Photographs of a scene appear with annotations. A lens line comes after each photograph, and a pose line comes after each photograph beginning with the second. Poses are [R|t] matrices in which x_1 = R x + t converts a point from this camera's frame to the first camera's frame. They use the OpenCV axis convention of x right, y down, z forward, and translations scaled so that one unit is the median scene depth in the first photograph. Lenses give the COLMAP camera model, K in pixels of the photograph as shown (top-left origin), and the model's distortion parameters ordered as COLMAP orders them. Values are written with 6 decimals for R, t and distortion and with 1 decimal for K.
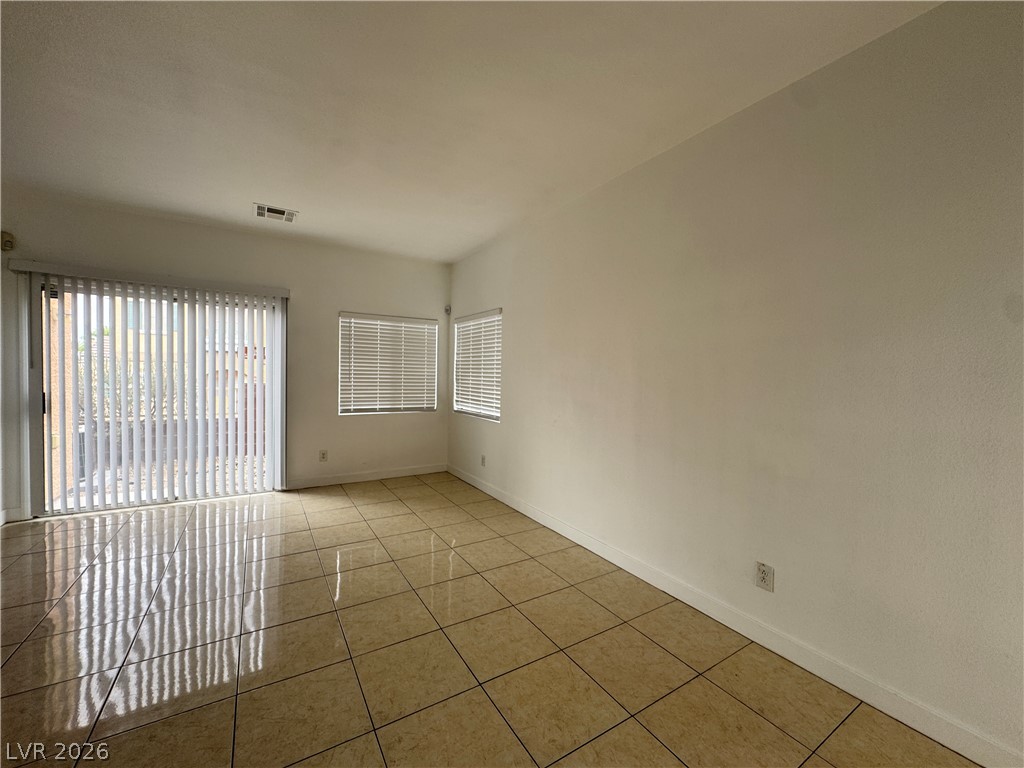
lens RADIAL K [[410.0, 0, 512.5], [0, 410.0, 385.6], [0, 0, 1]] dist [-0.005859, 0.001304]
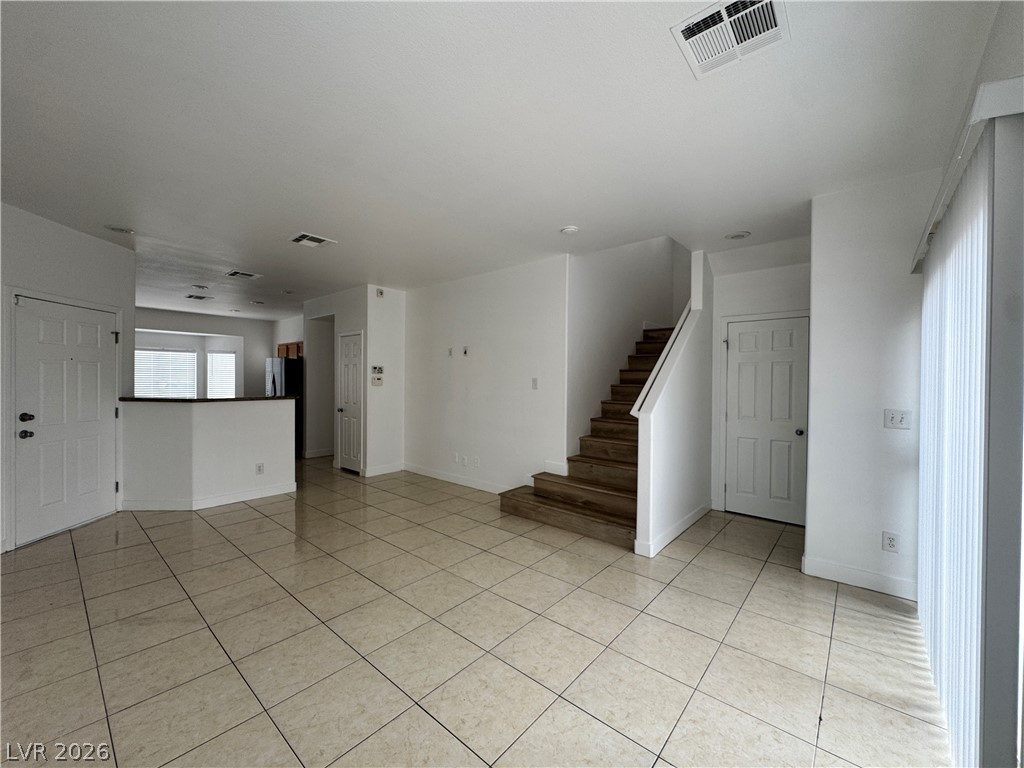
lens RADIAL K [[410.0, 0, 513.5], [0, 410.0, 387.0], [0, 0, 1]] dist [-0.005859, 0.001304]
pose [[-0.953800, -0.023646, -0.299510, -0.210978], [-0.036556, 0.998625, 0.037574, -0.053222], [0.298210, 0.046787, -0.953353, 1.156898]]
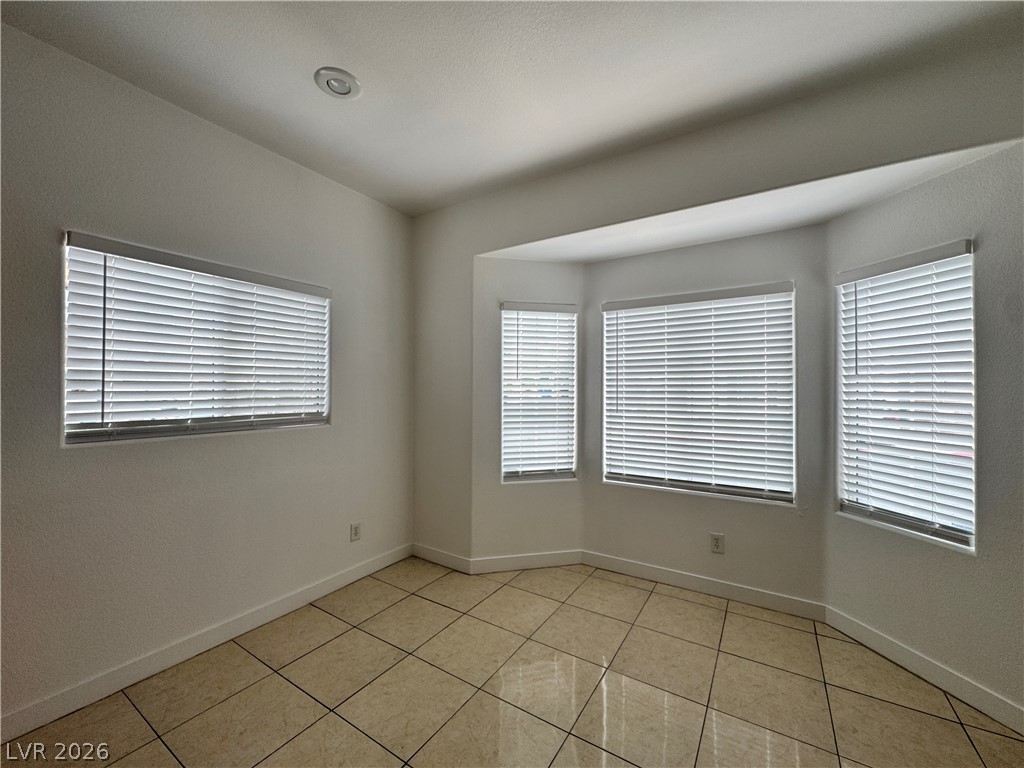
lens RADIAL K [[410.0, 0, 510.9], [0, 410.0, 385.1], [0, 0, 1]] dist [-0.005859, 0.001304]
pose [[-0.429815, -0.008892, 0.902873, 0.385344], [0.016147, 0.999716, 0.017532, 0.025779], [-0.902773, 0.022115, -0.429549, -0.773864]]
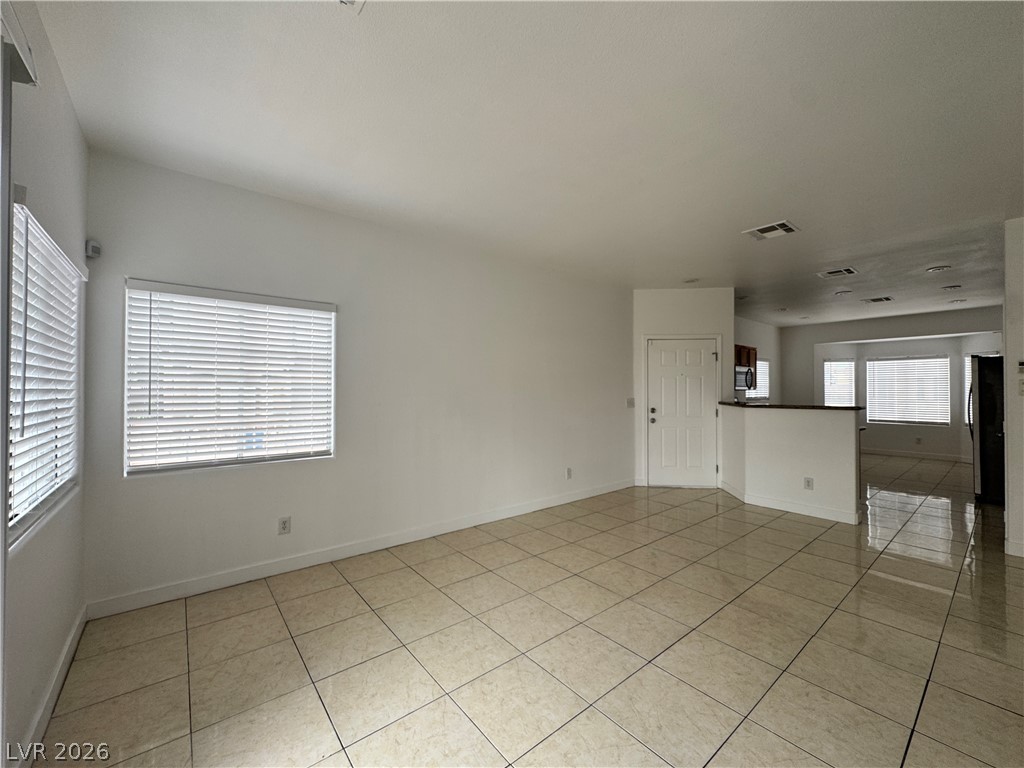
lens RADIAL K [[410.0, 0, 509.3], [0, 410.0, 383.9], [0, 0, 1]] dist [-0.005859, 0.001304]
pose [[-0.124563, -0.007227, 0.992185, -0.809727], [0.025018, 0.999633, 0.010422, -0.043458], [-0.991896, 0.026121, -0.124336, 0.767422]]
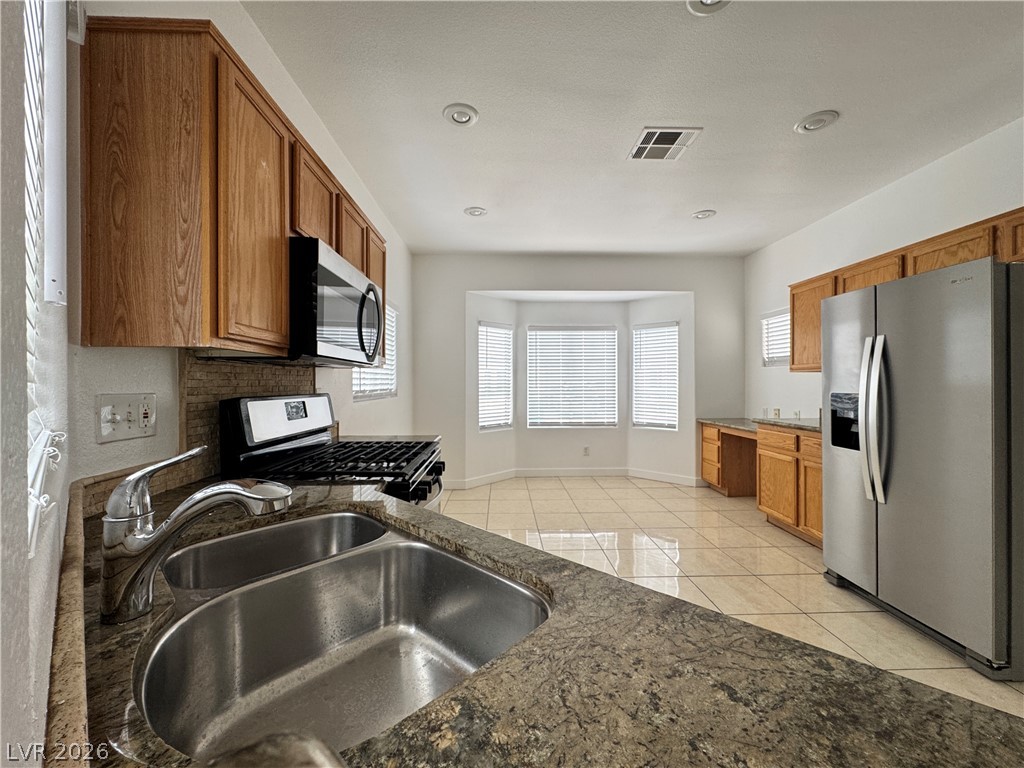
lens RADIAL K [[410.0, 0, 508.6], [0, 410.0, 387.5], [0, 0, 1]] dist [-0.005859, 0.001304]
pose [[-0.863910, -0.020916, 0.503211, 0.382186], [0.001351, 0.999037, 0.043846, 0.030832], [-0.503644, 0.038559, -0.863050, -0.108035]]
